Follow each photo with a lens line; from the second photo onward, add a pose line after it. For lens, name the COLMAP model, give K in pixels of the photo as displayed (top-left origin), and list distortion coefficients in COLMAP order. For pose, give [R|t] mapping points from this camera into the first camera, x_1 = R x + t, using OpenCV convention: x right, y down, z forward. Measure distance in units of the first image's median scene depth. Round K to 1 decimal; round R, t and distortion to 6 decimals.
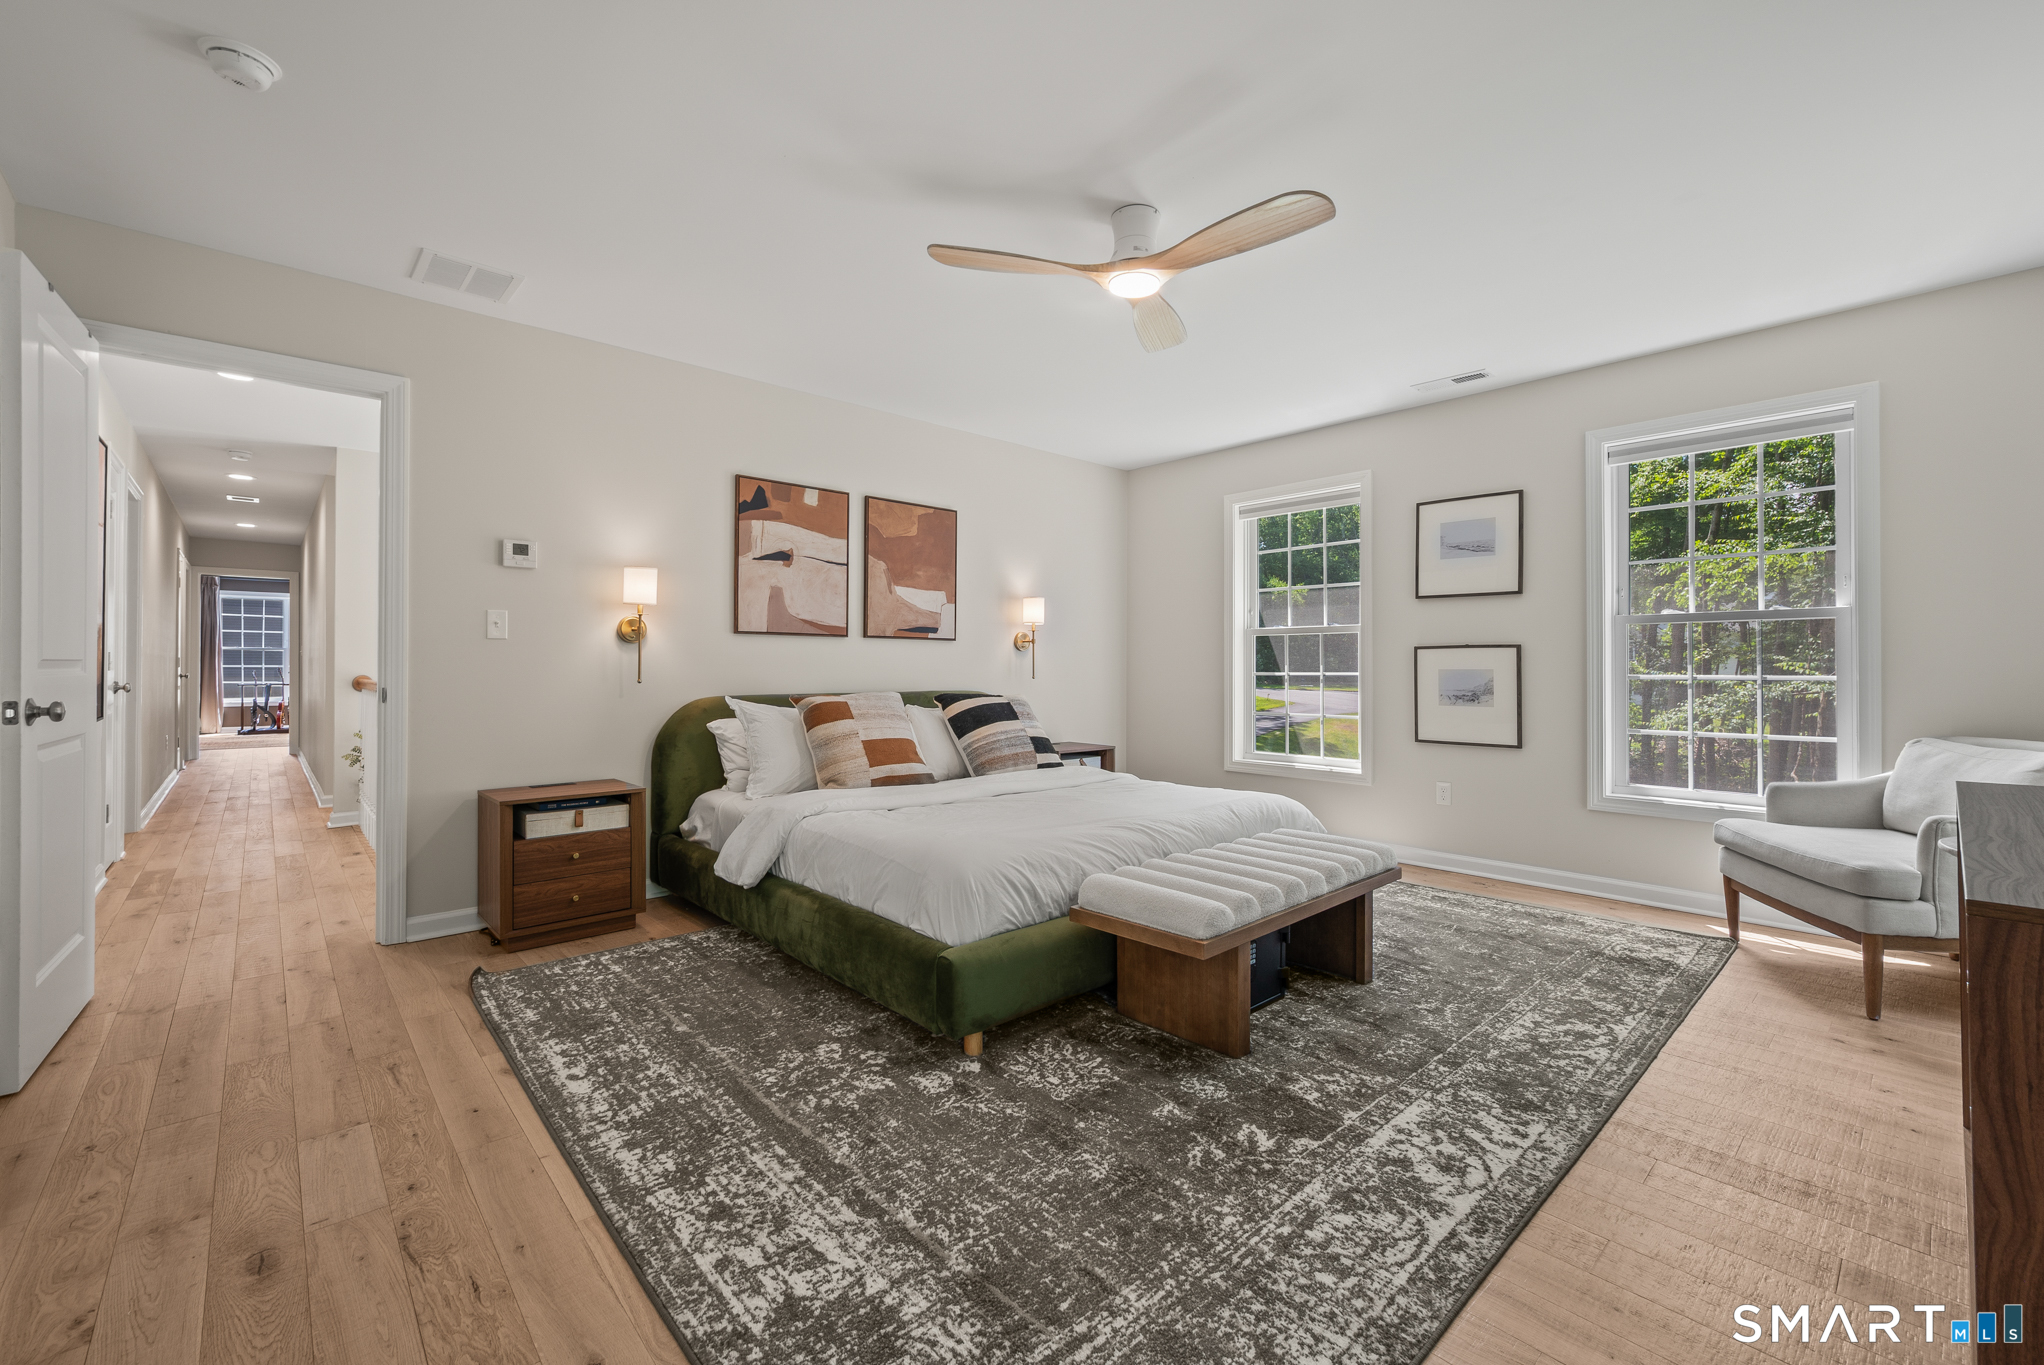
lens RADIAL K [[840.1, 0, 1034.7], [0, 840.1, 664.5], [0, 0, 1]] dist [-0.000096, 0.000038]
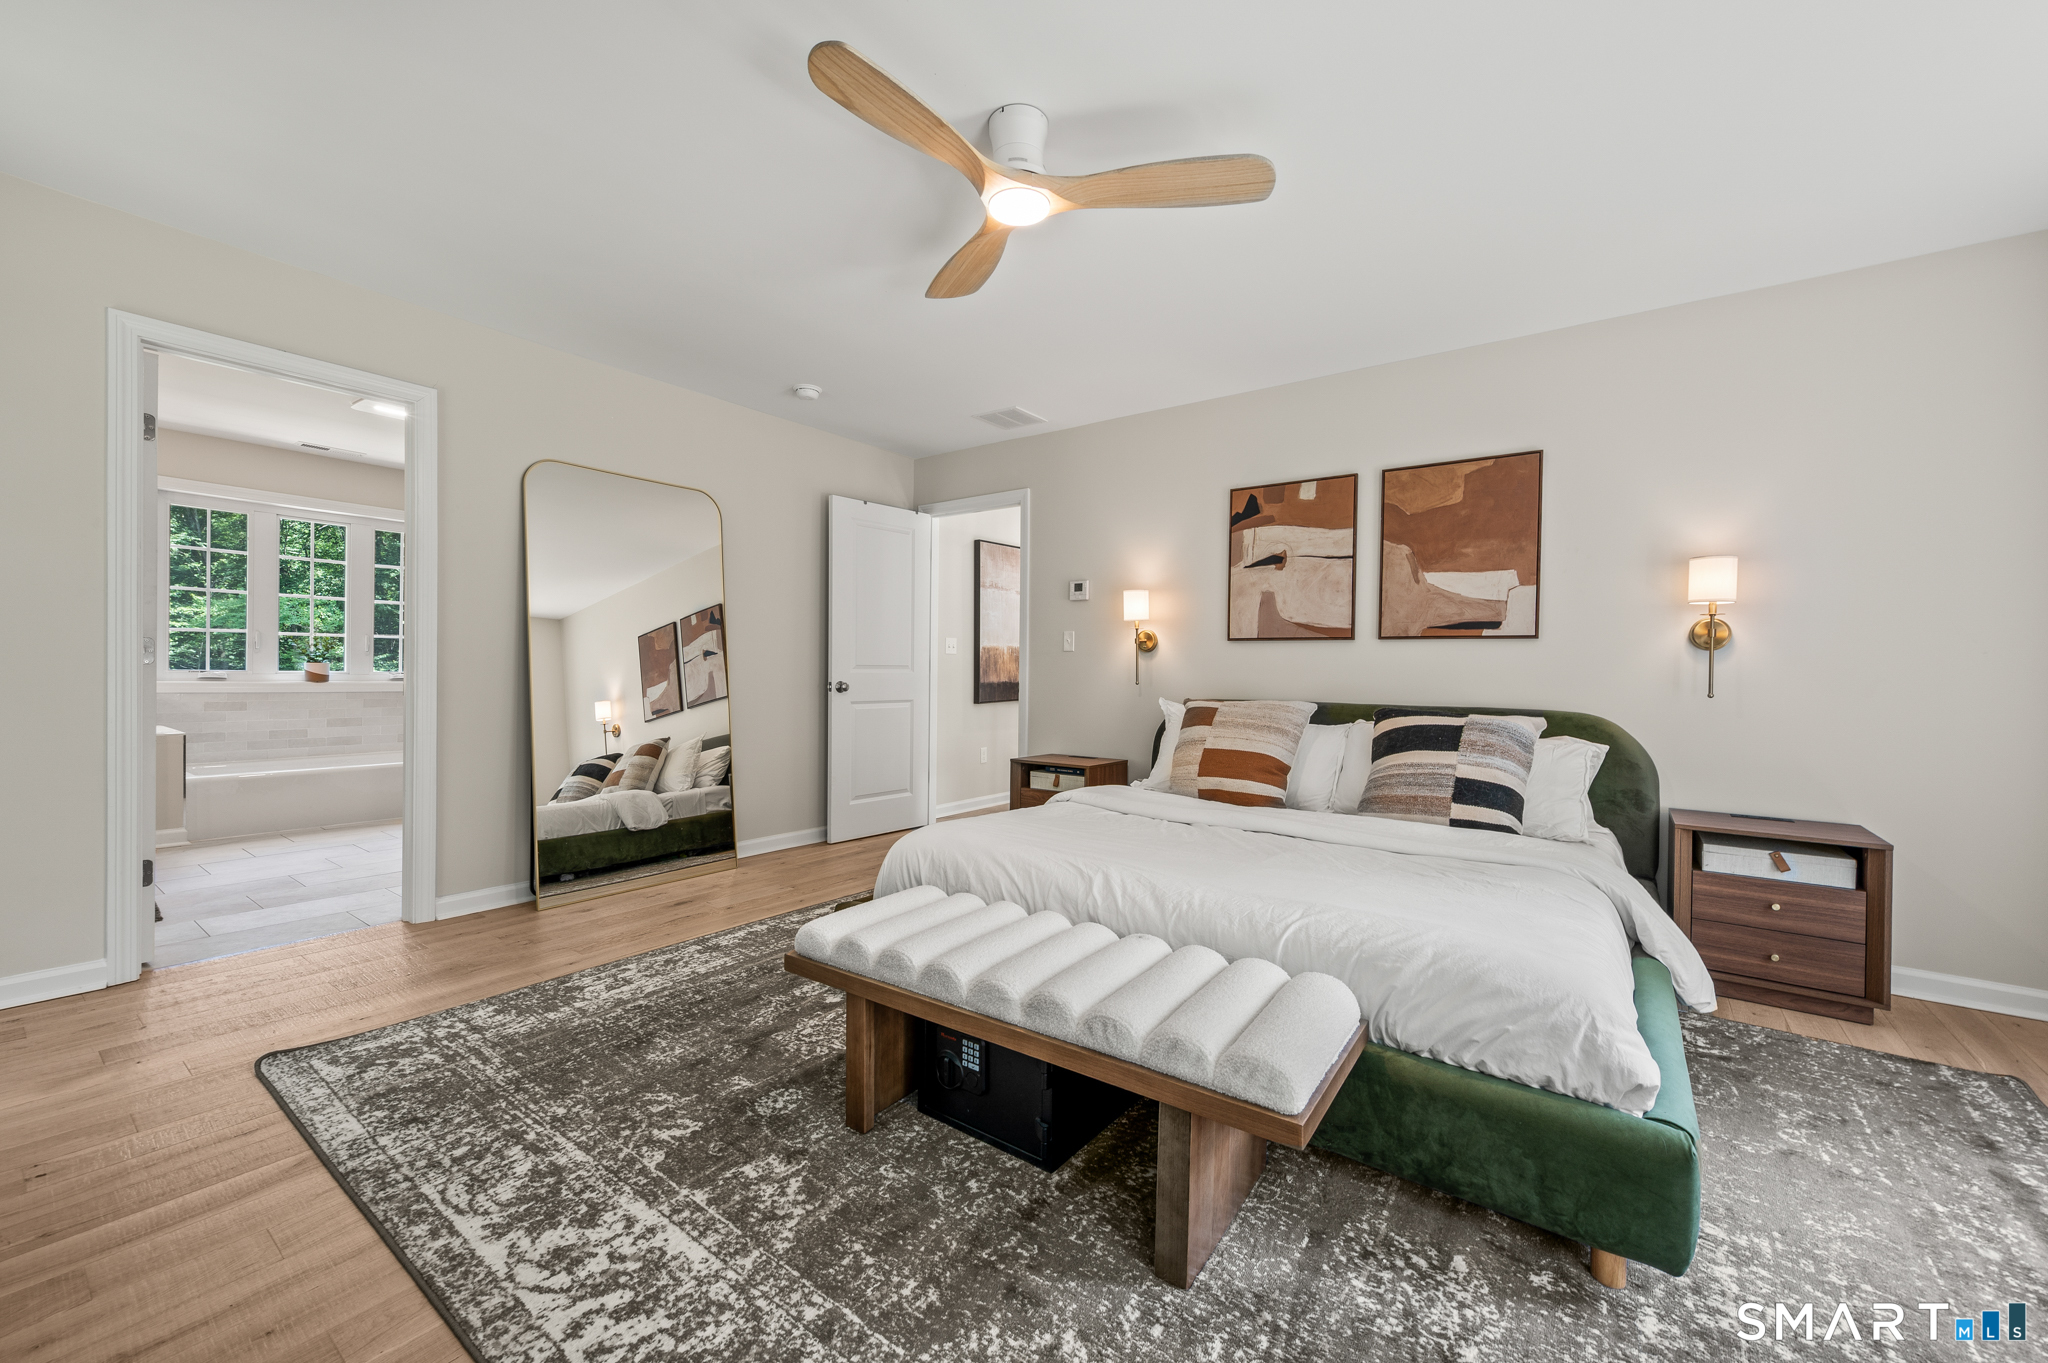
lens RADIAL K [[806.9, 0, 1029.9], [0, 806.9, 677.6], [0, 0, 1]] dist [0.000410, -0.000055]
pose [[0.192055, 0.007005, -0.981359, 1.146152], [-0.010943, 0.999928, 0.004996, 0.013555], [0.981323, 0.009780, 0.192118, 1.090824]]
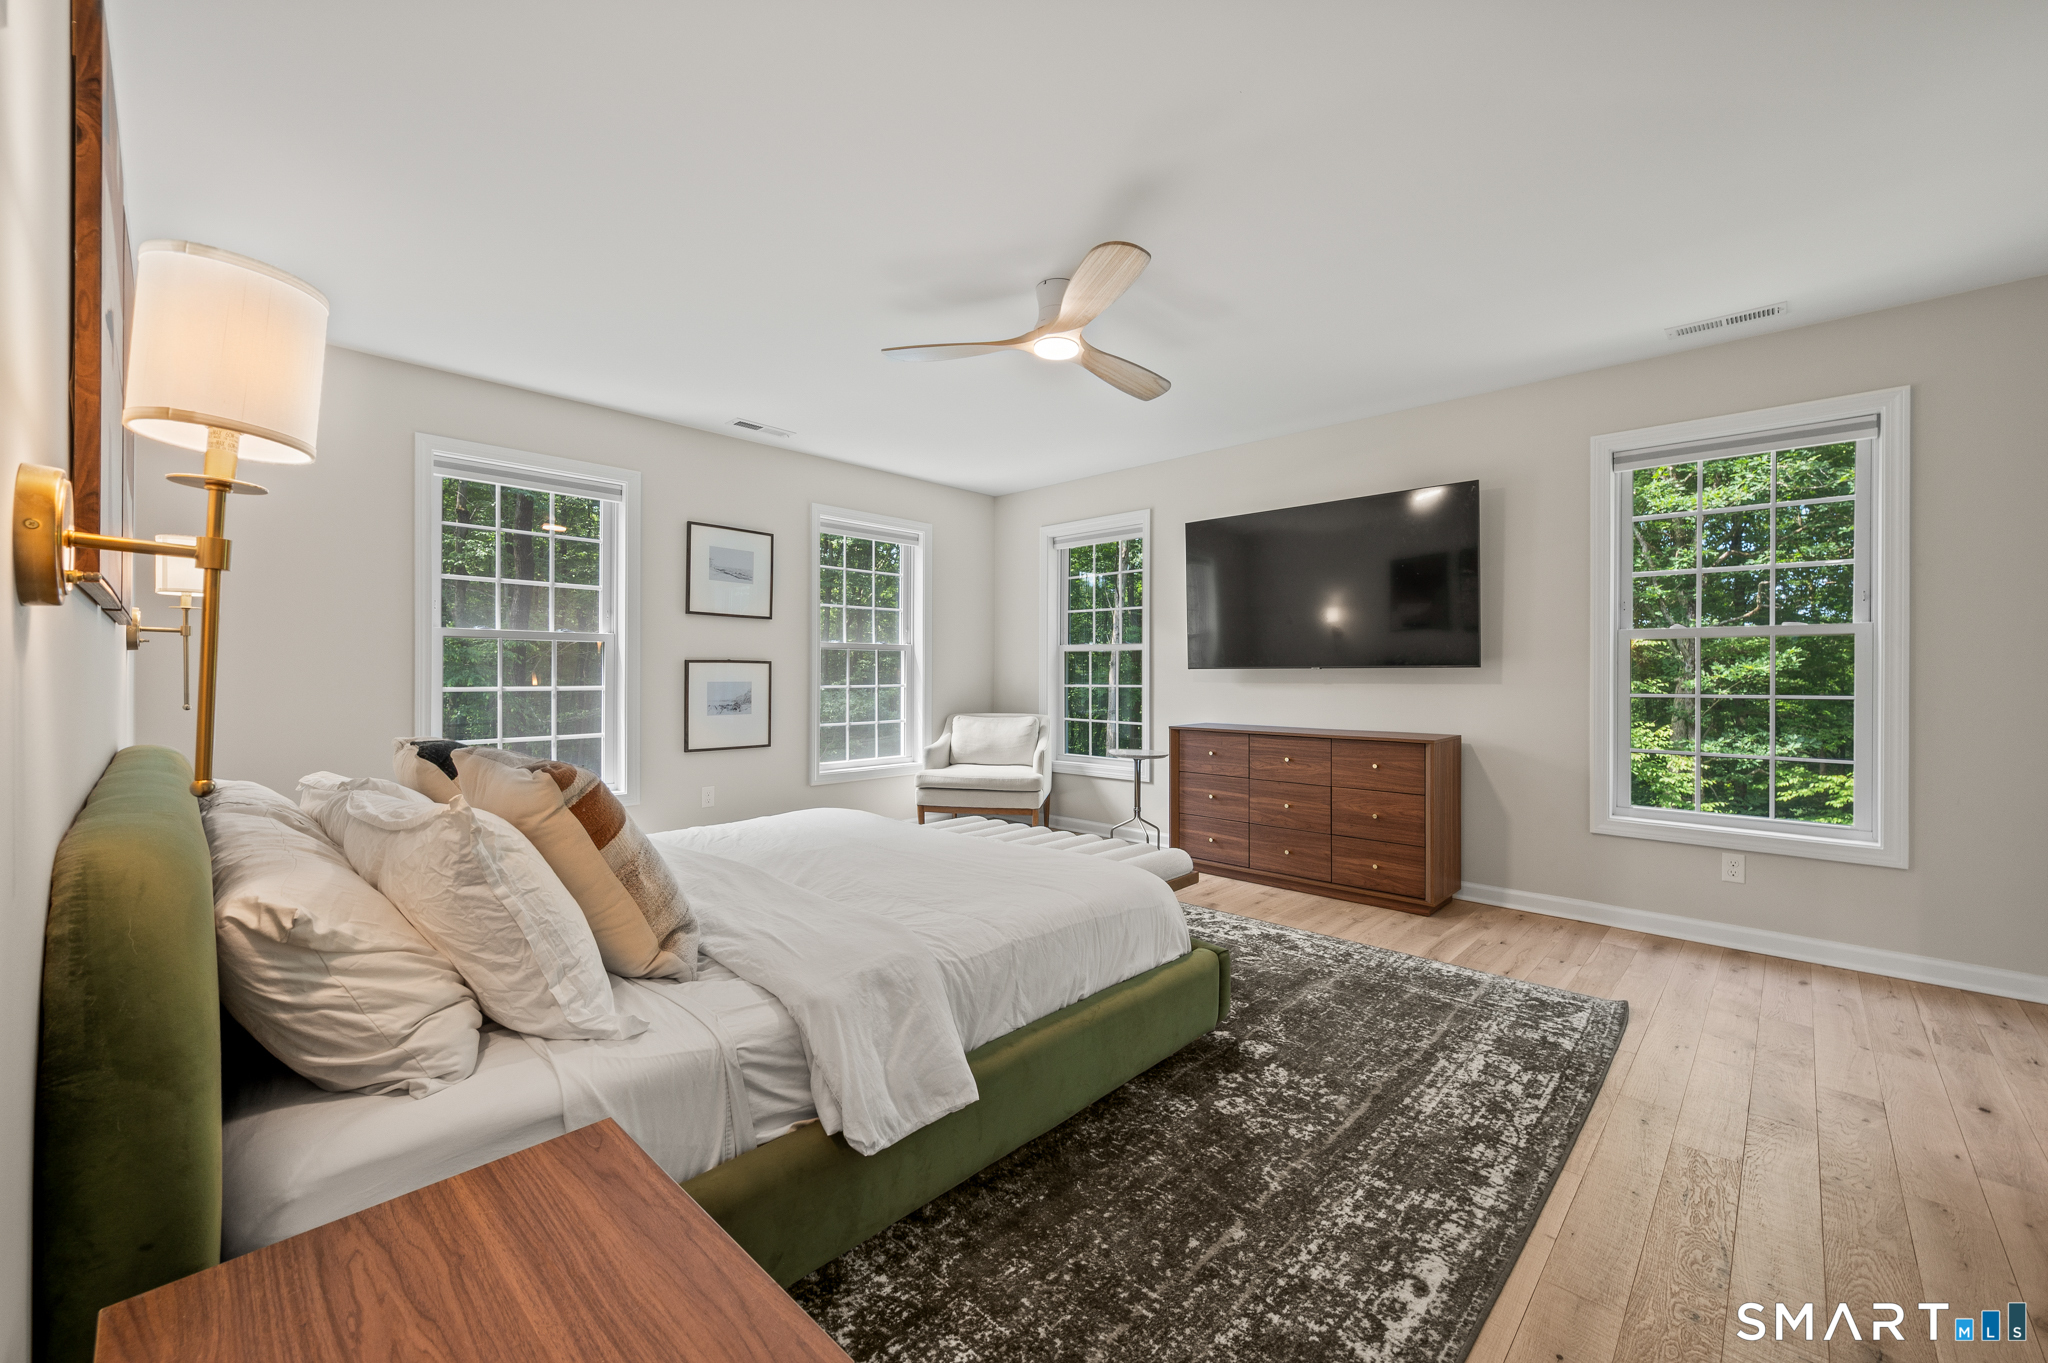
lens RADIAL K [[814.7, 0, 1029.5], [0, 814.7, 675.0], [0, 0, 1]] dist [-0.000892, -0.000329]
pose [[-0.069262, -0.002761, 0.997595, -1.223086], [-0.008267, 0.999963, 0.002194, -0.017995], [-0.997564, -0.008095, -0.069283, 1.400123]]
